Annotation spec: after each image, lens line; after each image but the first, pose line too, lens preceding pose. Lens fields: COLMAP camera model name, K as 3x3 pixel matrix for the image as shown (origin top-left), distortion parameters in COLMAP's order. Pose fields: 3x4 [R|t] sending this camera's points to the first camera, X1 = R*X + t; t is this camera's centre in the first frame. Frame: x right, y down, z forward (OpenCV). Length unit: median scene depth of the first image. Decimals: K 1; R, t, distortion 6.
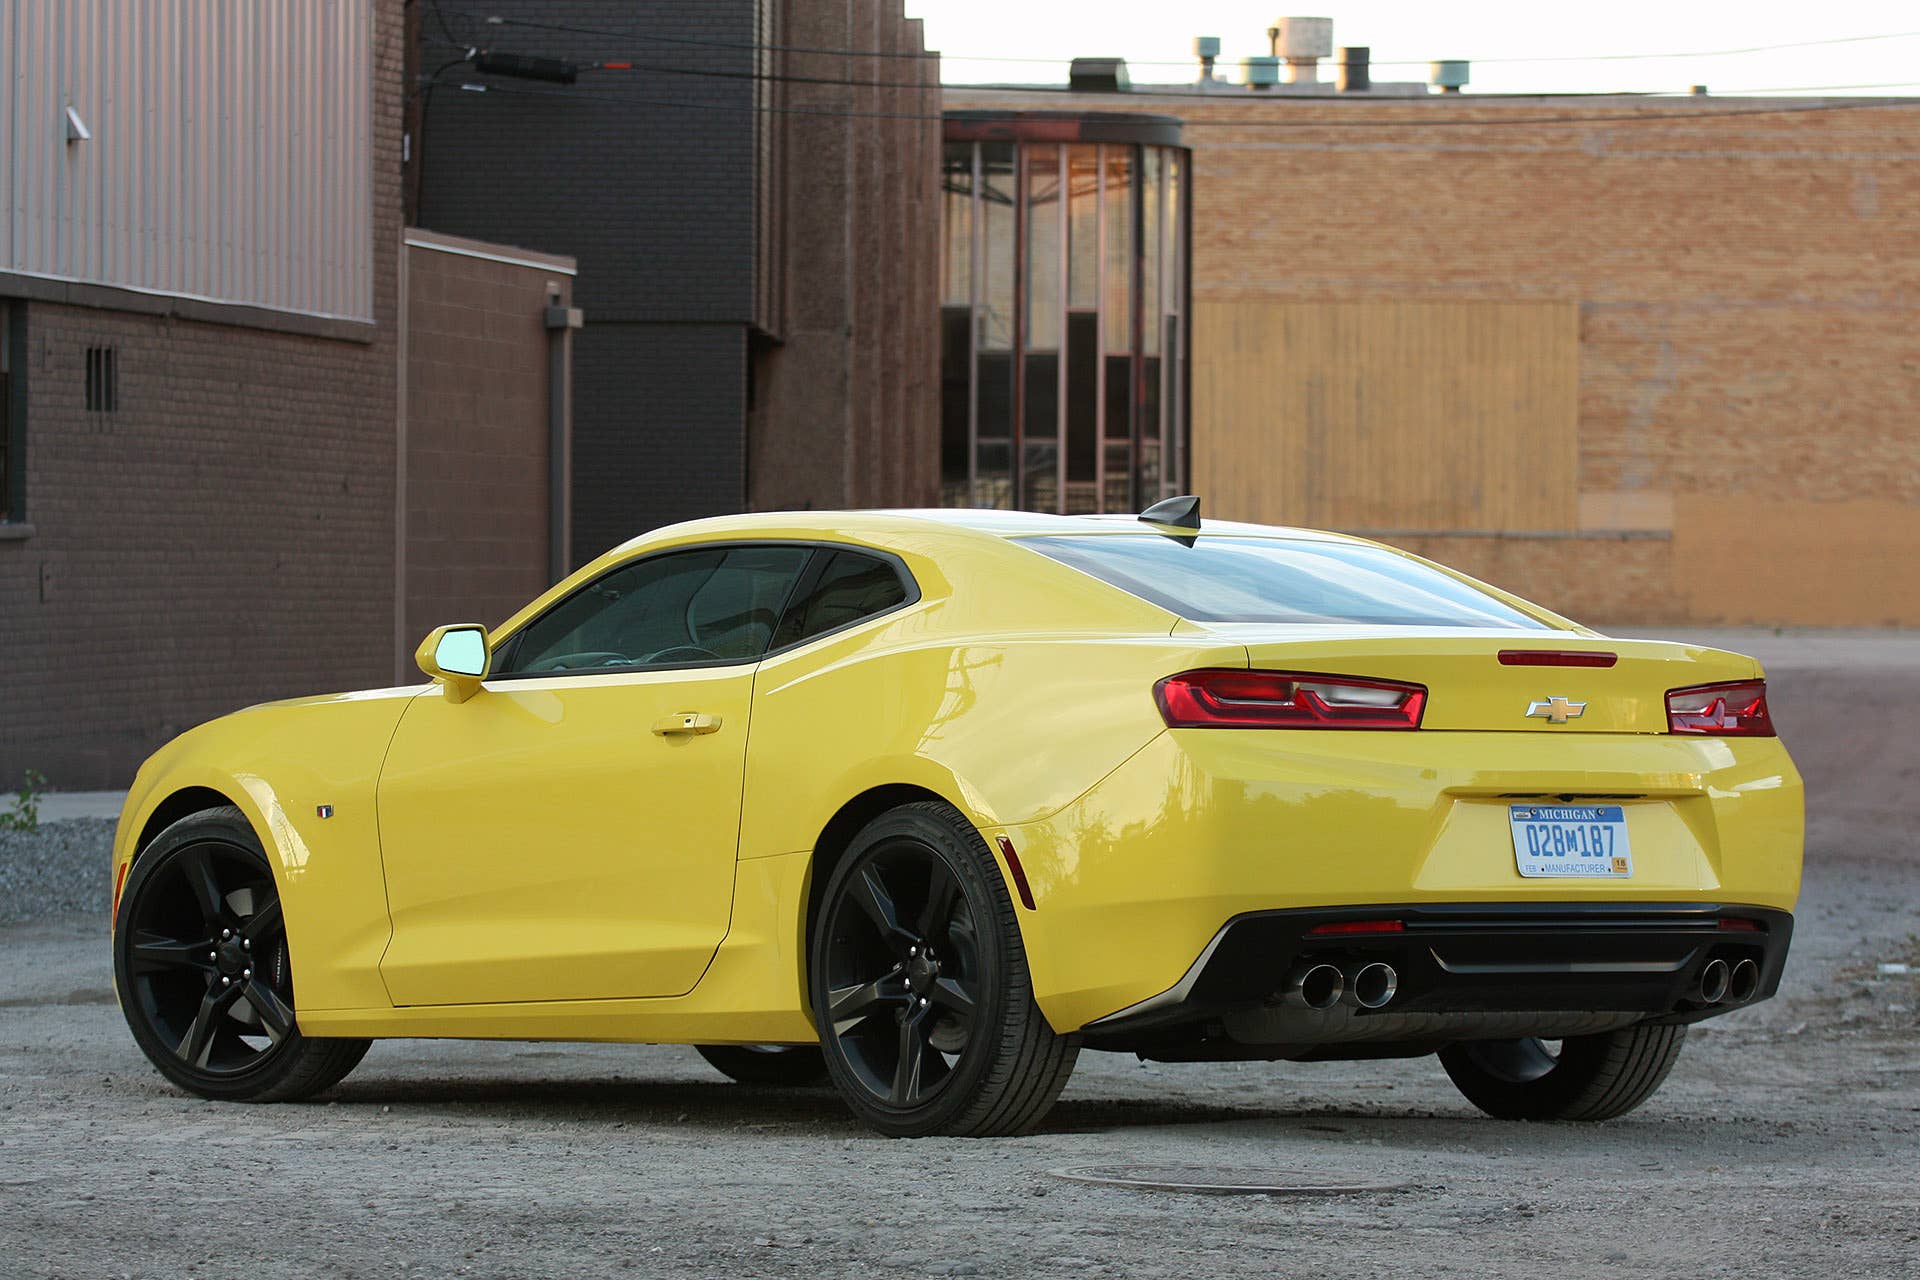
lens RADIAL K [[8785.3, 0, 960.0], [0, 8785.3, 640.0], [0, 0, 1]] dist [-0.069640, -9.123794]
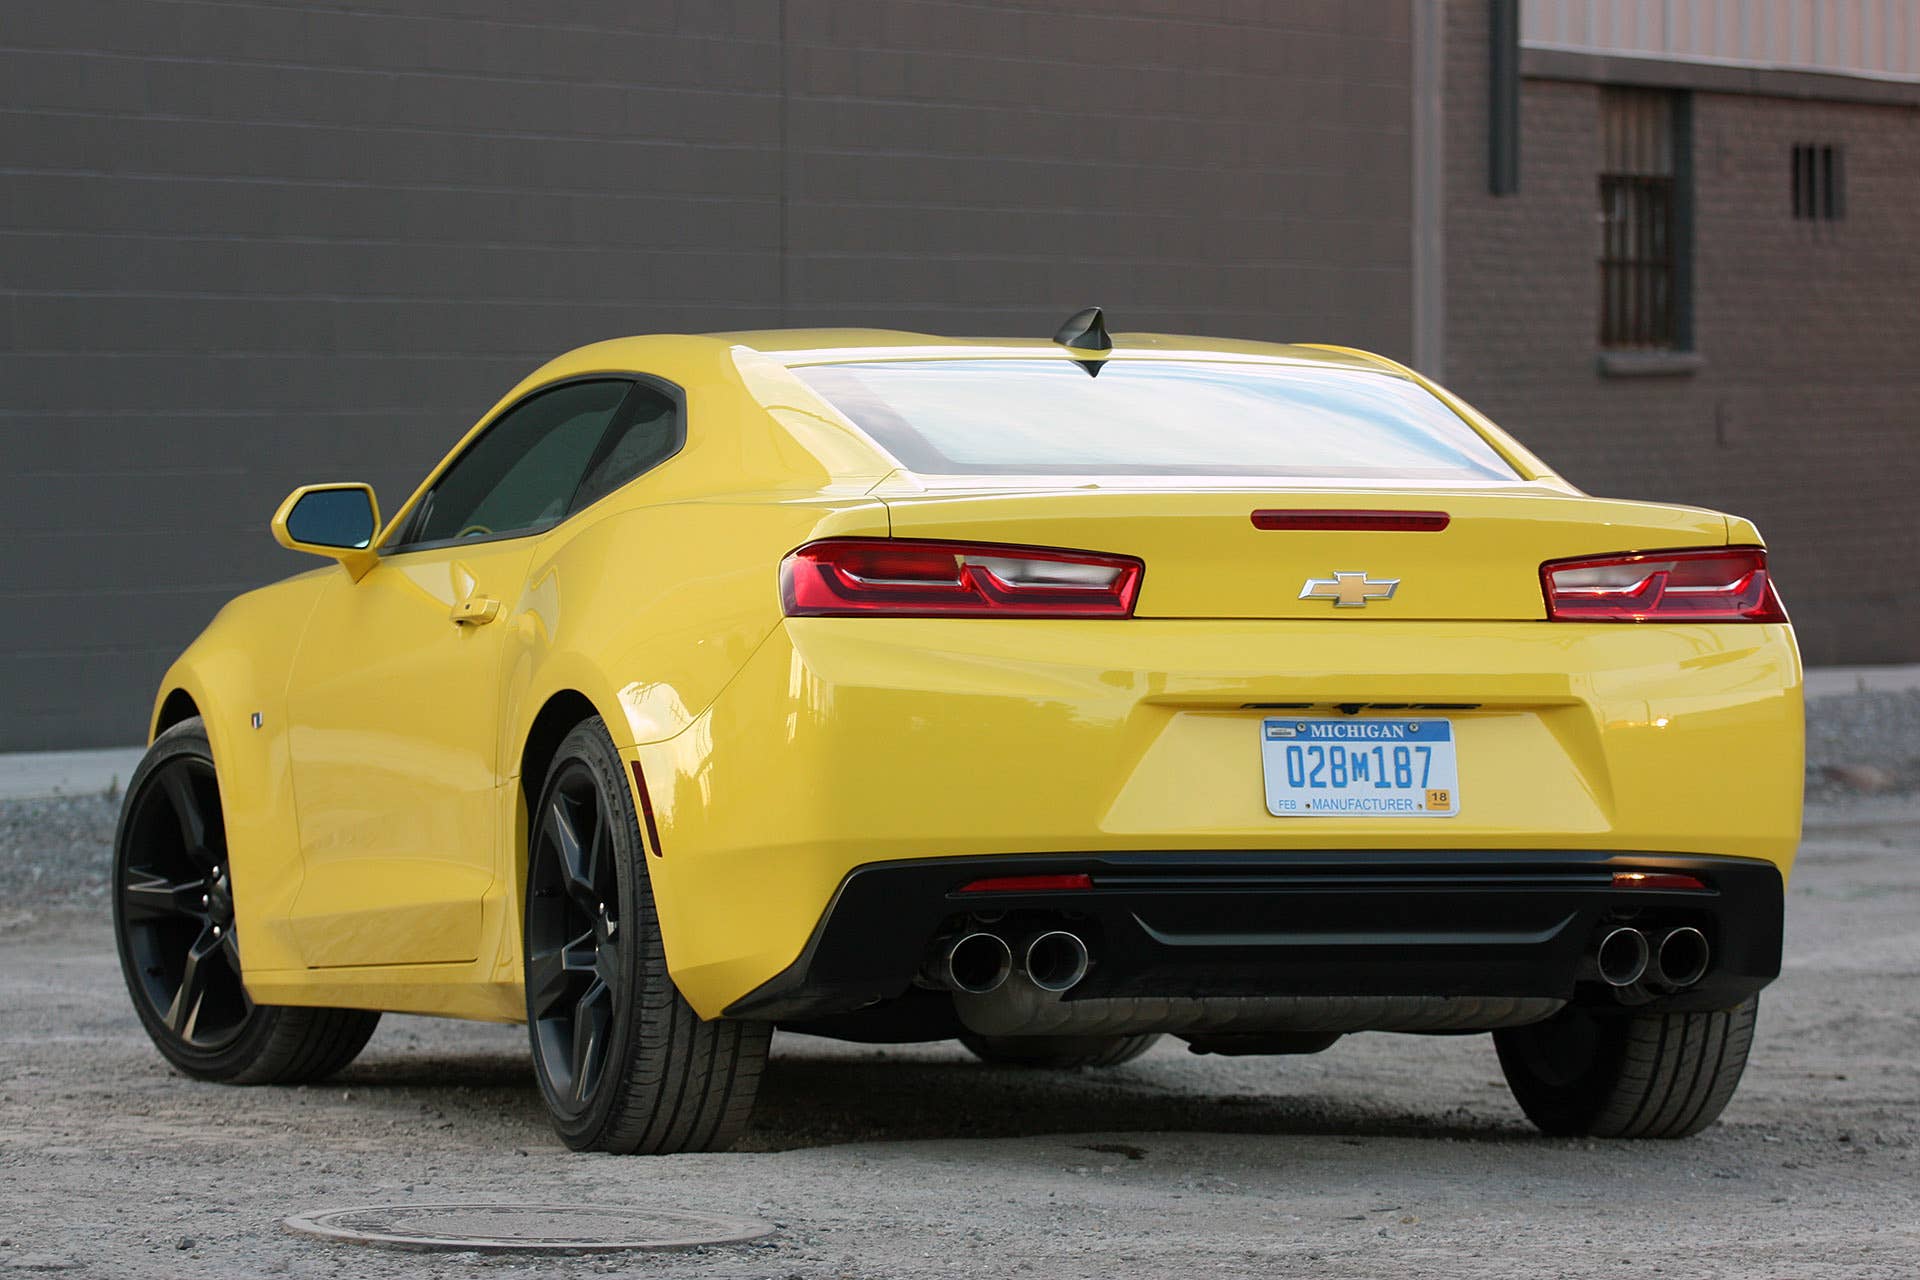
lens RADIAL K [[9684.0, 0, 960.0], [0, 9684.0, 640.0], [0, 0, 1]] dist [-0.042025, -6.032723]
pose [[0.946666, -0.001998, -0.322211, 0.299303], [0.007166, 0.999864, 0.014855, -0.000170], [0.322137, -0.016372, 0.946551, 0.216842]]
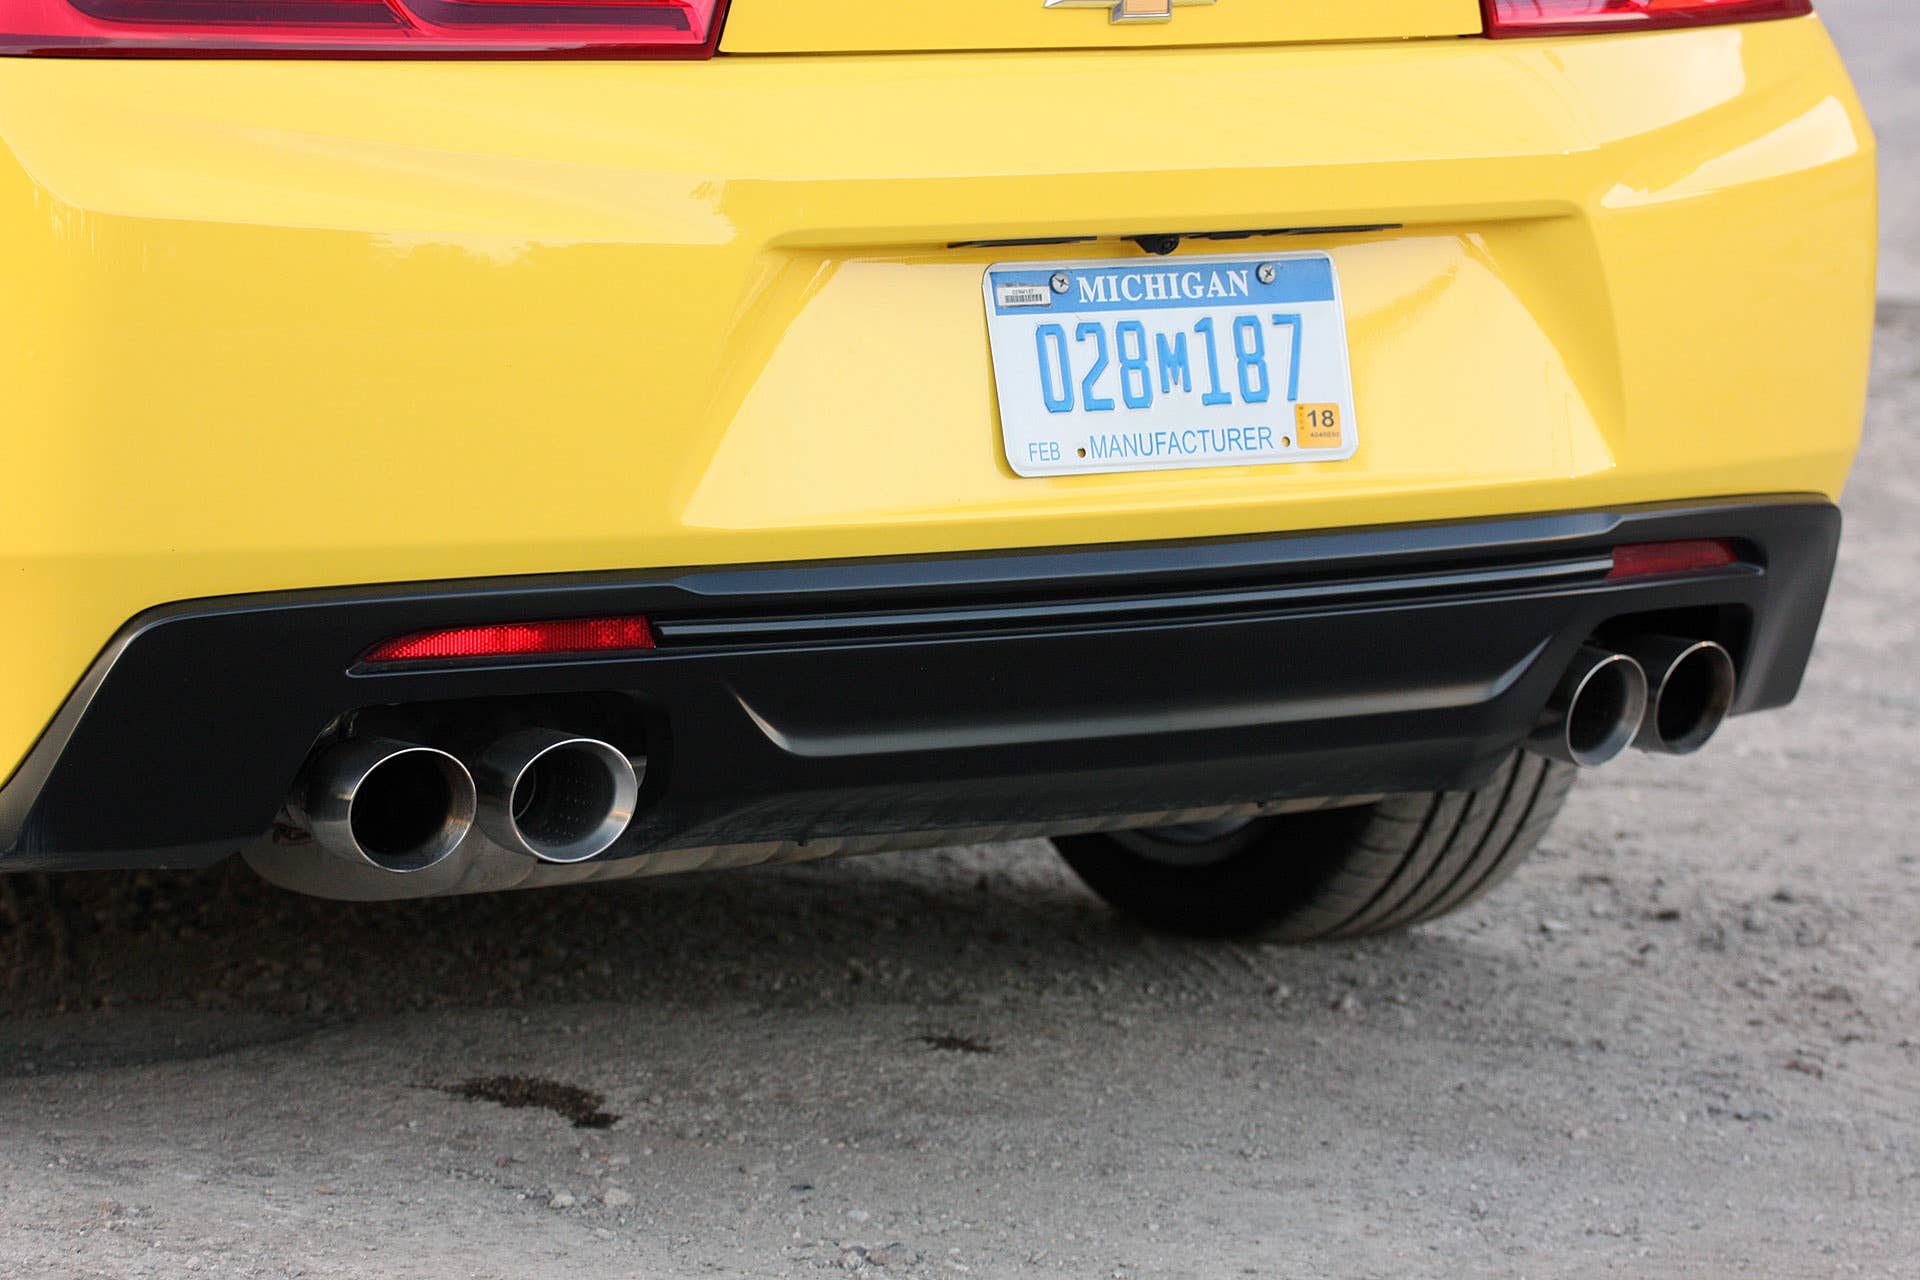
lens RADIAL K [[8785.3, 0, 960.0], [0, 8785.3, 640.0], [0, 0, 1]] dist [-0.069640, -9.123794]
pose [[0.998620, 0.014720, -0.050411, 0.078691], [-0.007182, 0.989176, 0.146556, -0.017525], [0.052022, -0.145991, 0.987917, 0.648495]]
